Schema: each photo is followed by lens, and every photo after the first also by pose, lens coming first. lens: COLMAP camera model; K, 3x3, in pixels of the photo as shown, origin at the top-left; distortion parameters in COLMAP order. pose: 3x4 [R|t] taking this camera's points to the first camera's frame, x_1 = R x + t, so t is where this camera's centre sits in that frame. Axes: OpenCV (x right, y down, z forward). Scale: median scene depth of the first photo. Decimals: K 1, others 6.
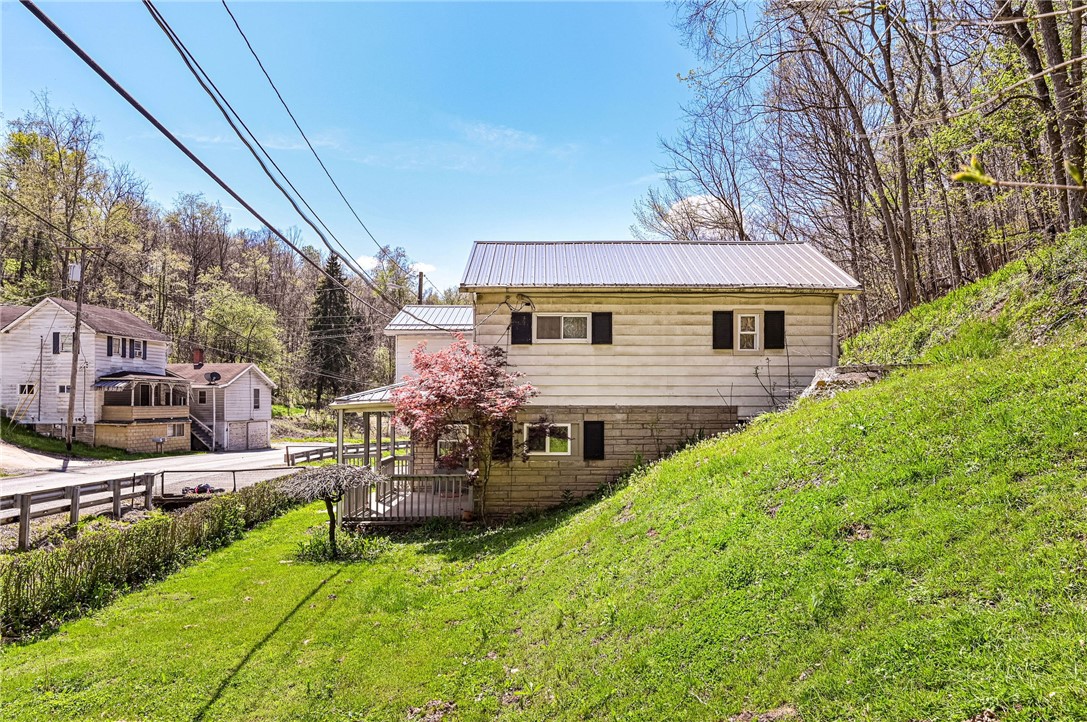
lens RADIAL K [[716.2, 0, 548.9], [0, 716.2, 401.2], [0, 0, 1]] dist [0.000426, 0.000406]
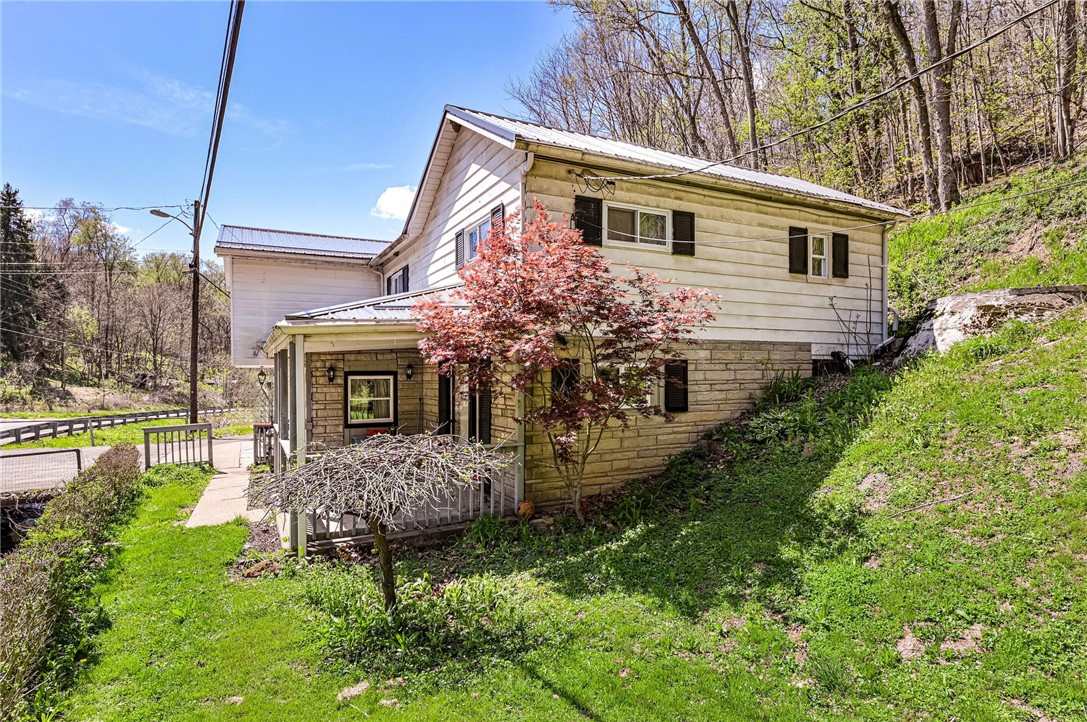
lens RADIAL K [[604.5, 0, 561.5], [0, 604.5, 375.3], [0, 0, 1]] dist [-0.001530, -0.000470]
pose [[0.887027, -0.005808, 0.461682, -0.323162], [0.004832, 0.999983, 0.003295, 0.040959], [-0.461693, -0.000692, 0.887039, 0.506557]]
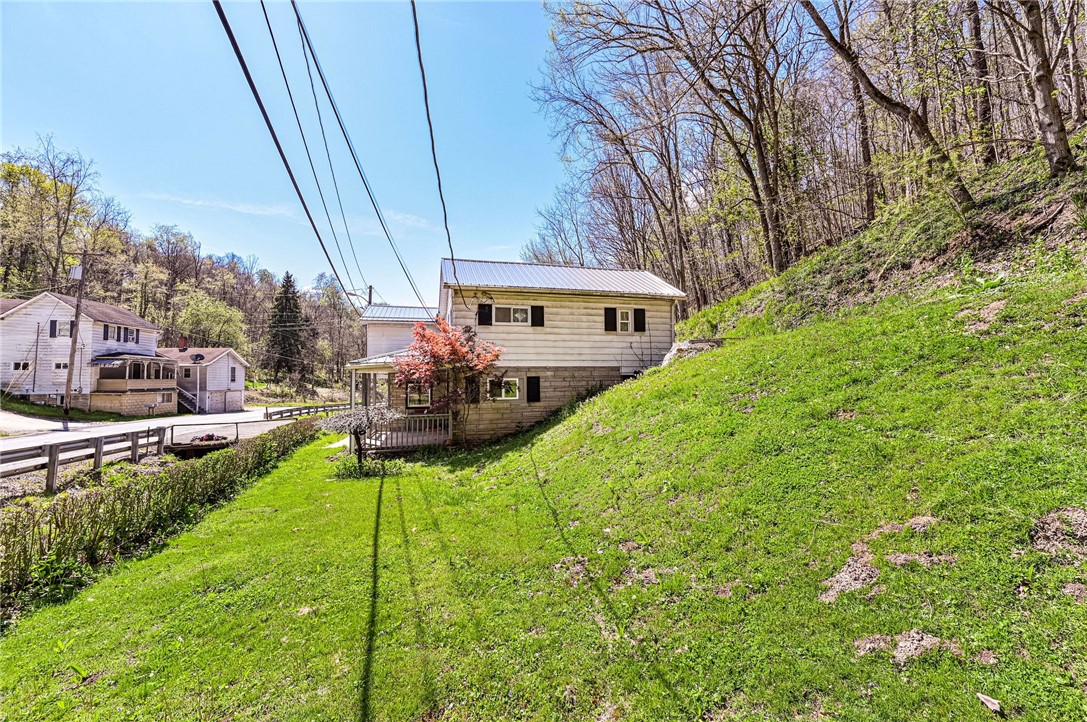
lens RADIAL K [[444.6, 0, 557.6], [0, 444.6, 360.8], [0, 0, 1]] dist [-0.002113, -0.000384]
pose [[0.962239, 0.000933, 0.272203, -0.144421], [0.010064, 0.999188, -0.039003, 0.031762], [-0.272018, 0.040269, 0.961449, 0.072647]]
